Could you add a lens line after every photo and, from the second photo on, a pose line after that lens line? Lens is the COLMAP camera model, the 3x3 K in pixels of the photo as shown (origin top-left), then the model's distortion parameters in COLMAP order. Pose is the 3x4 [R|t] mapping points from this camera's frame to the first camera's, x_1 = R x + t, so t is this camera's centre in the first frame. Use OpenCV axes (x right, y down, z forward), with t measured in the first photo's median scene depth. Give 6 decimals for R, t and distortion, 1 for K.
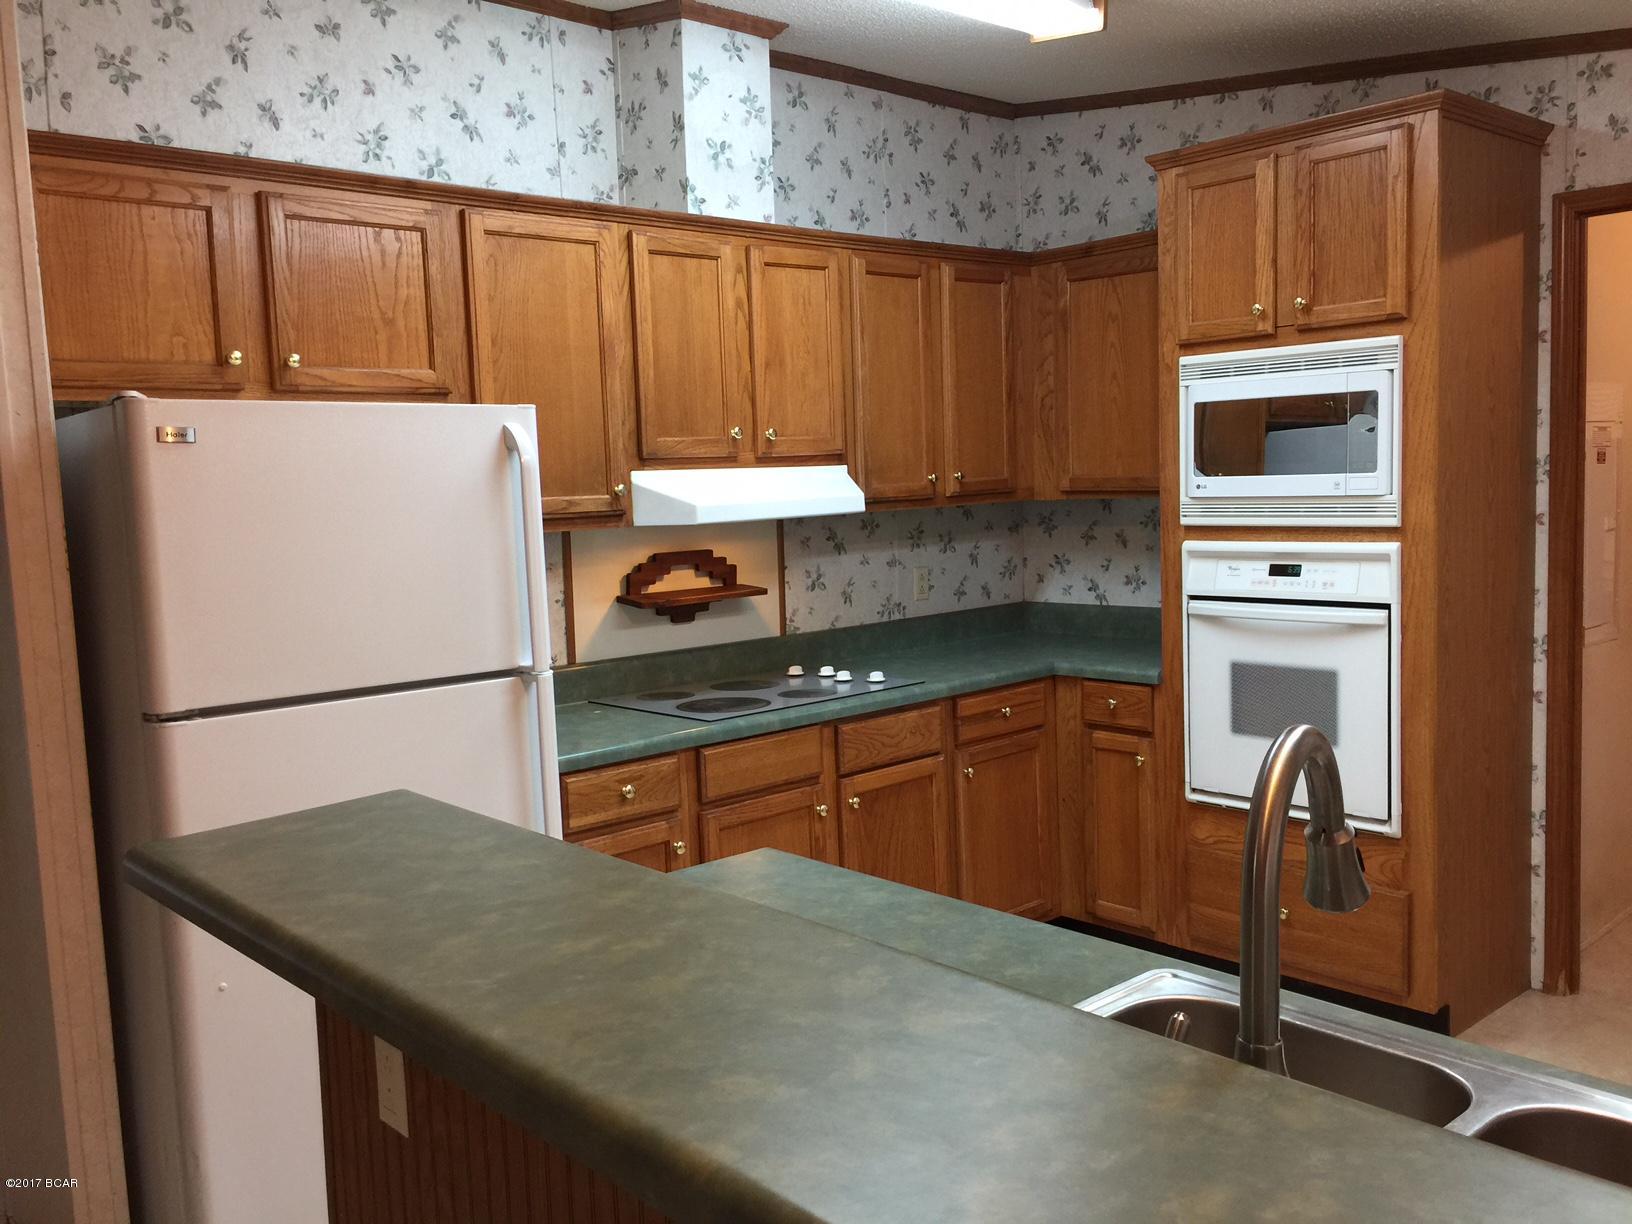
lens RADIAL K [[1420.4, 0, 821.8], [0, 1420.4, 624.9], [0, 0, 1]] dist [0.104272, -0.143084]
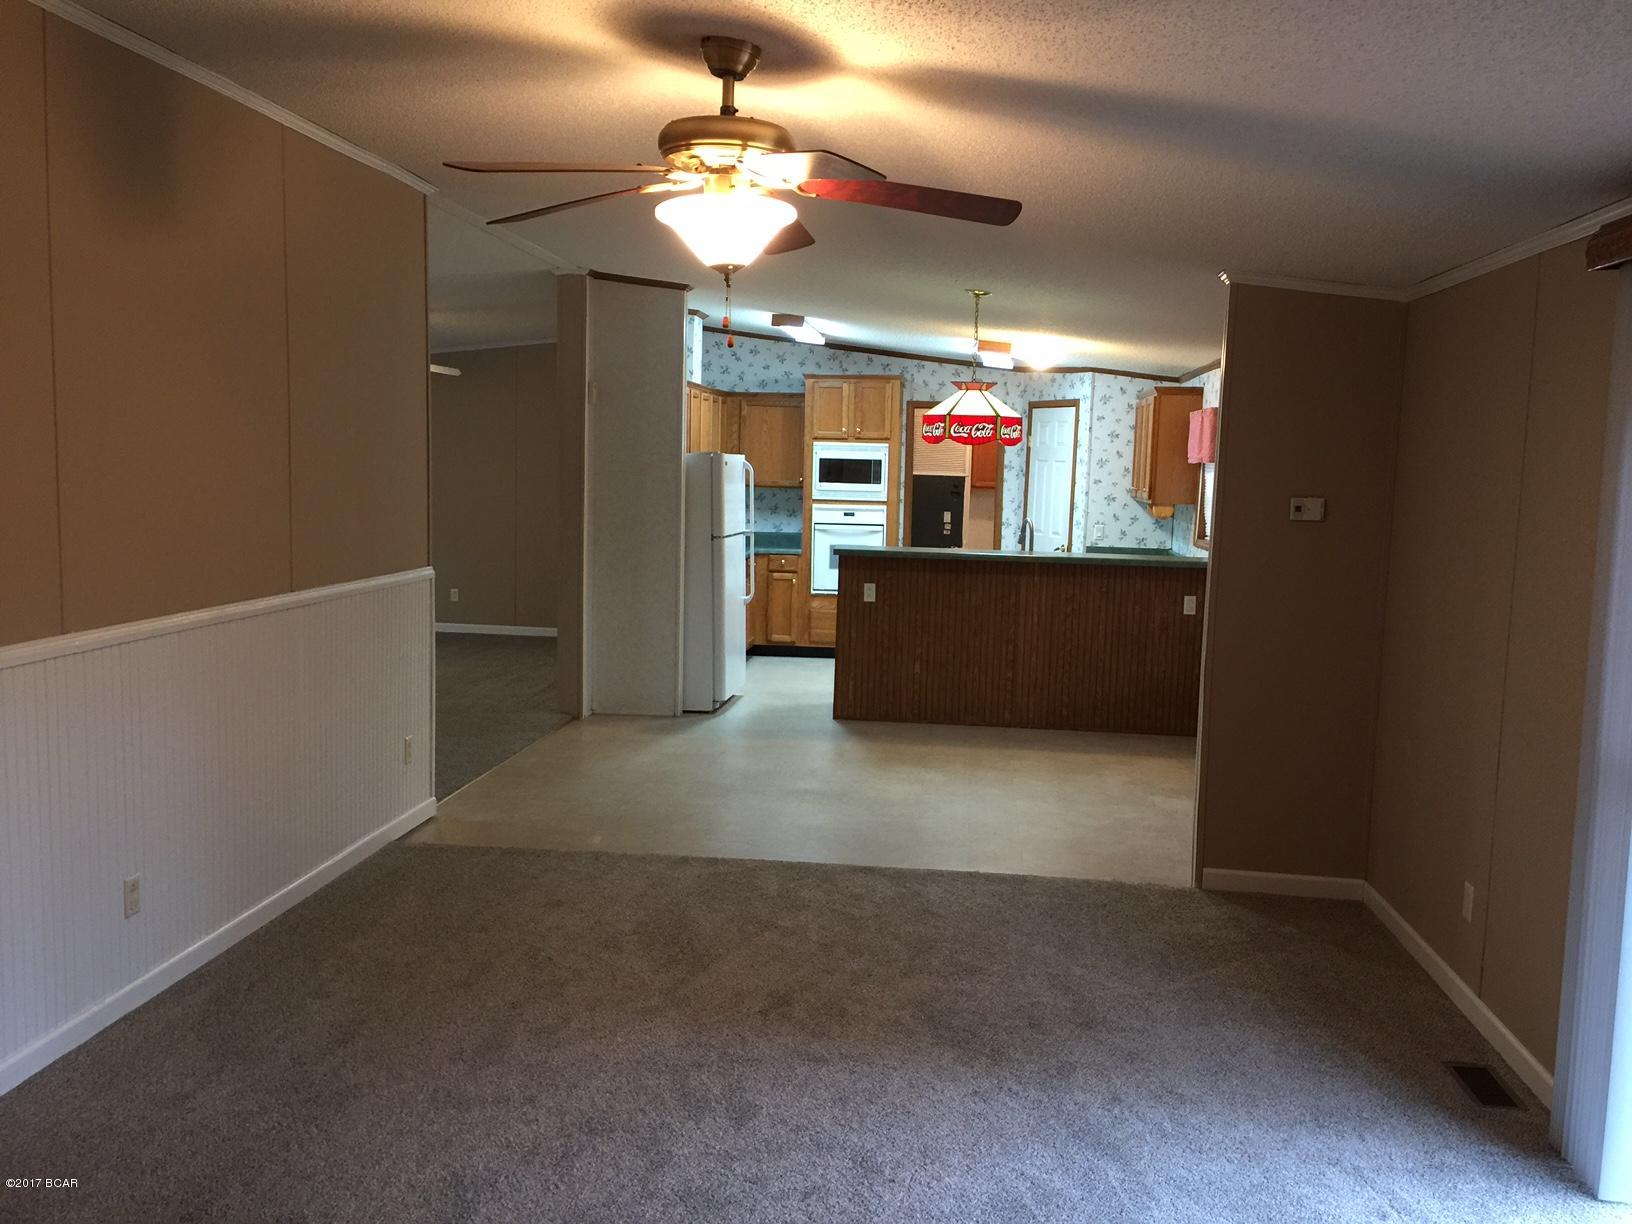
lens RADIAL K [[1420.4, 0, 823.9], [0, 1420.4, 616.1], [0, 0, 1]] dist [0.104272, -0.143084]
pose [[0.758698, -0.018605, 0.651177, -1.668337], [0.019801, 0.999789, 0.005495, 0.158698], [-0.651142, 0.008725, 0.758906, -1.255184]]
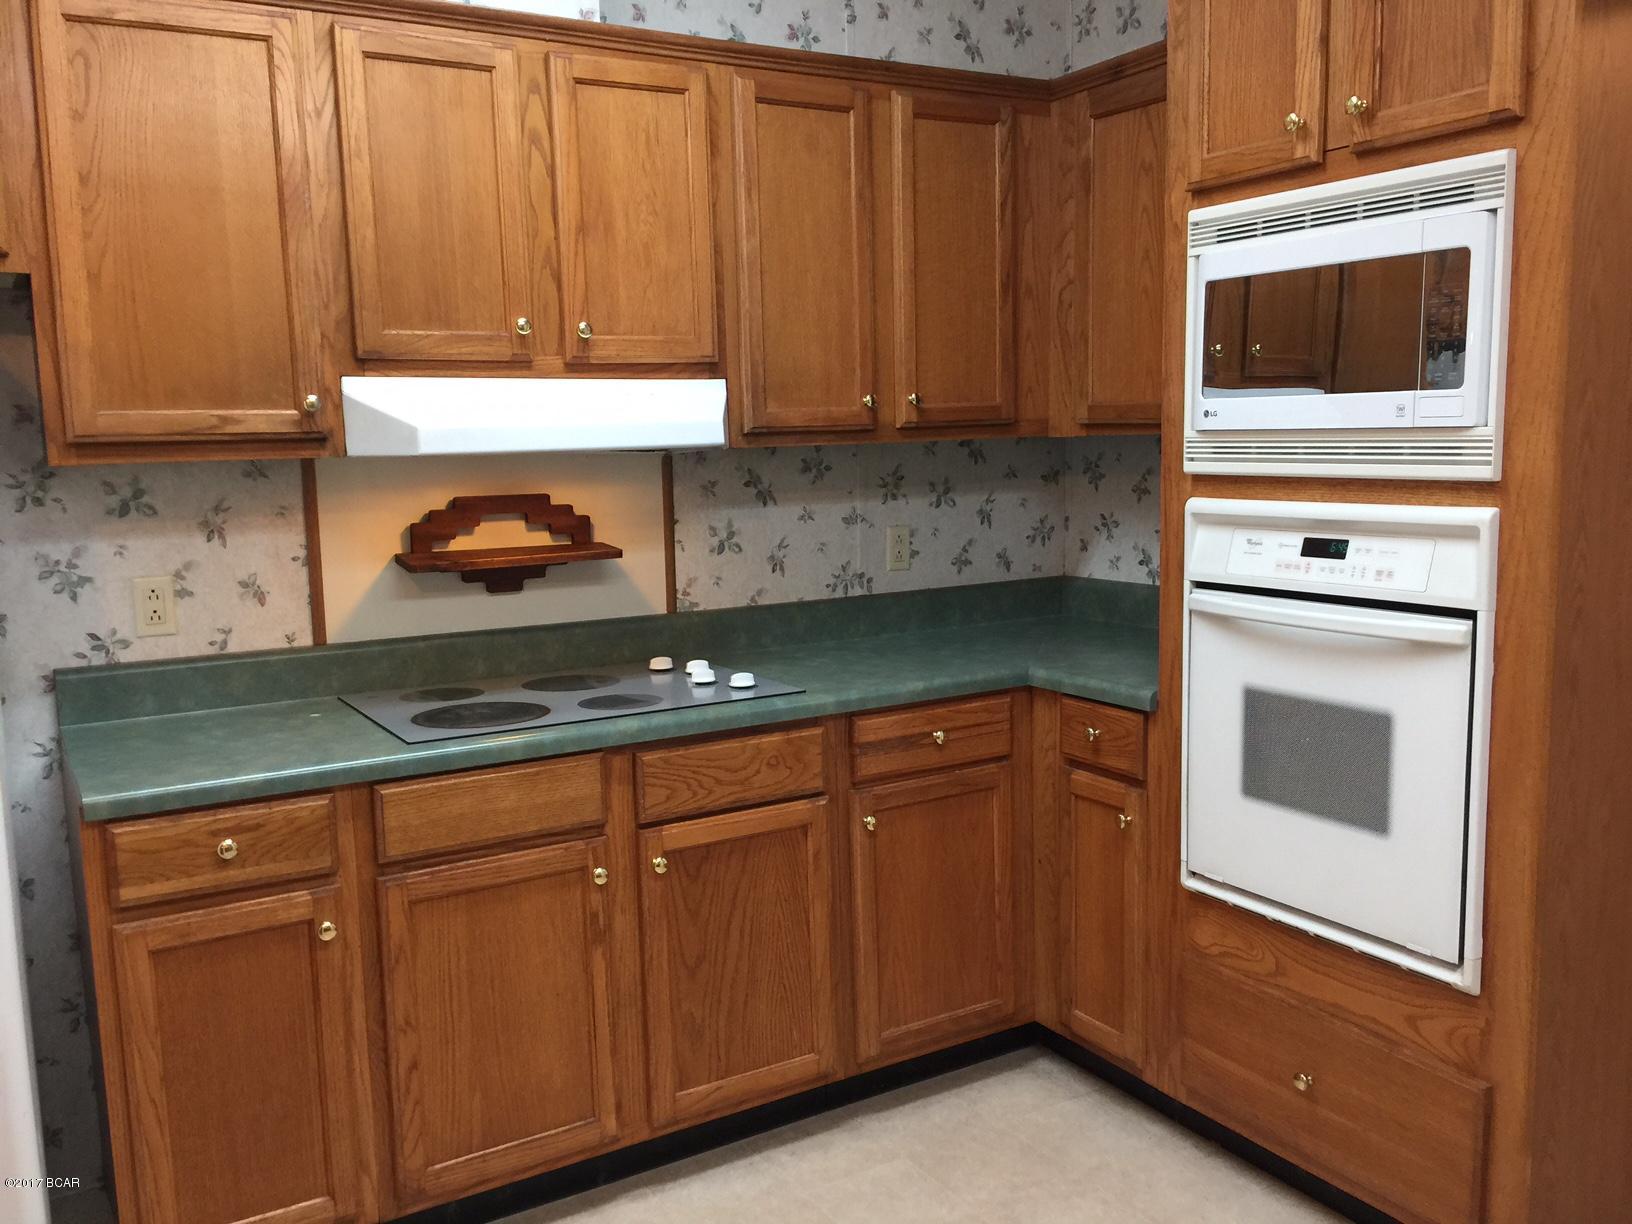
lens RADIAL K [[1420.4, 0, 833.9], [0, 1420.4, 641.0], [0, 0, 1]] dist [0.104272, -0.143084]
pose [[0.979796, 0.043240, -0.195269, 0.228821], [-0.034047, 0.998159, 0.050196, -0.020916], [0.197080, -0.042534, 0.979464, 0.328222]]
